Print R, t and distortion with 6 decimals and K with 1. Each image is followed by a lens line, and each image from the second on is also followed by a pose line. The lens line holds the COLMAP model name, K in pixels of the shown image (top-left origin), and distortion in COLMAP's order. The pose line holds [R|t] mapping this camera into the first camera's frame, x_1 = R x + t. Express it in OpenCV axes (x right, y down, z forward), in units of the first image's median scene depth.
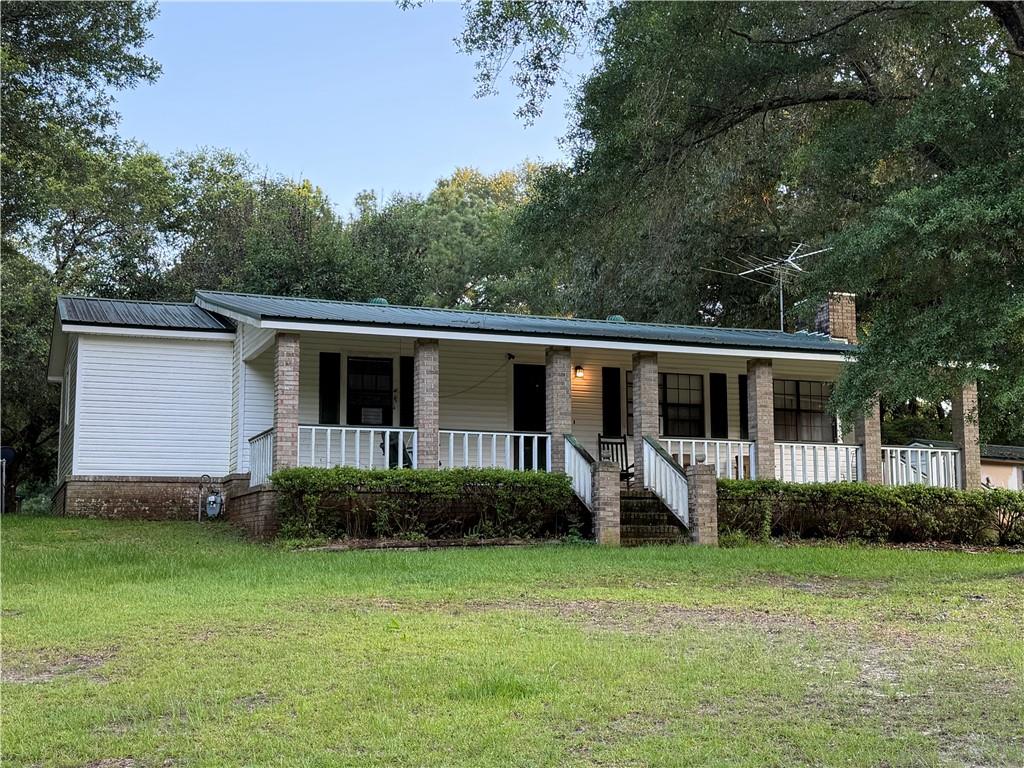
lens RADIAL K [[1384.0, 0, 510.5], [0, 1384.0, 384.9], [0, 0, 1]] dist [0.122392, 0.000000]
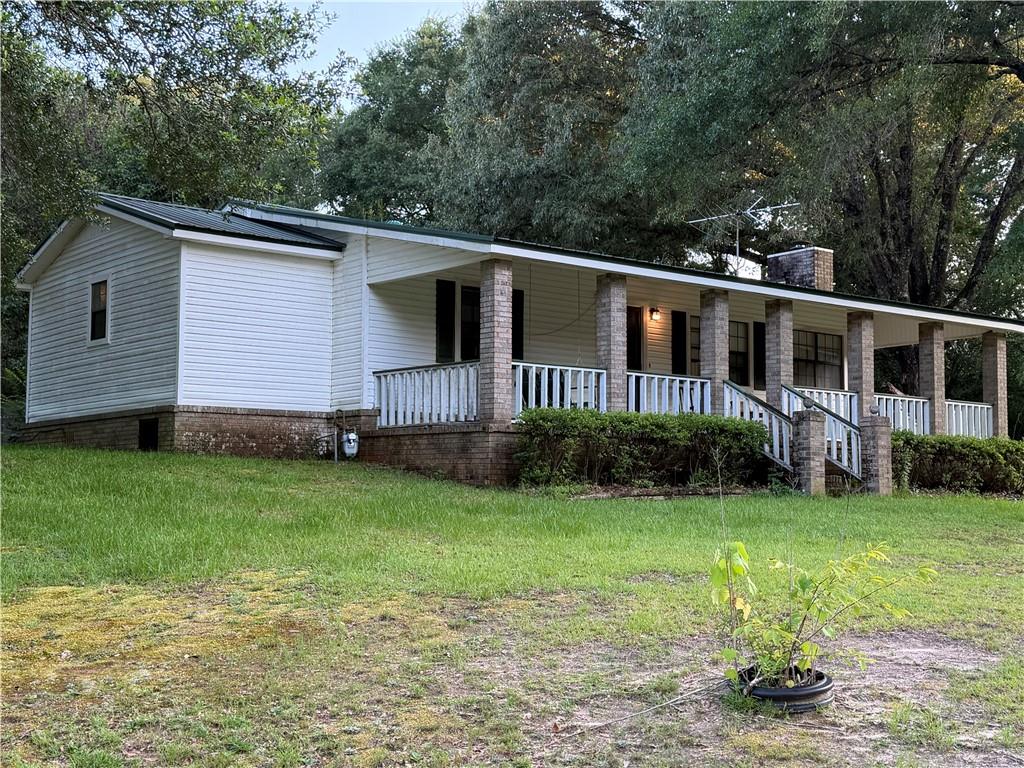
lens RADIAL K [[1384.0, 0, 510.6], [0, 1384.0, 386.6], [0, 0, 1]] dist [0.122392, 0.000000]
pose [[0.940833, 0.035114, 0.337047, -0.407630], [-0.051650, 0.997855, 0.040218, 0.008135], [-0.334912, -0.055247, 0.940628, 0.122061]]
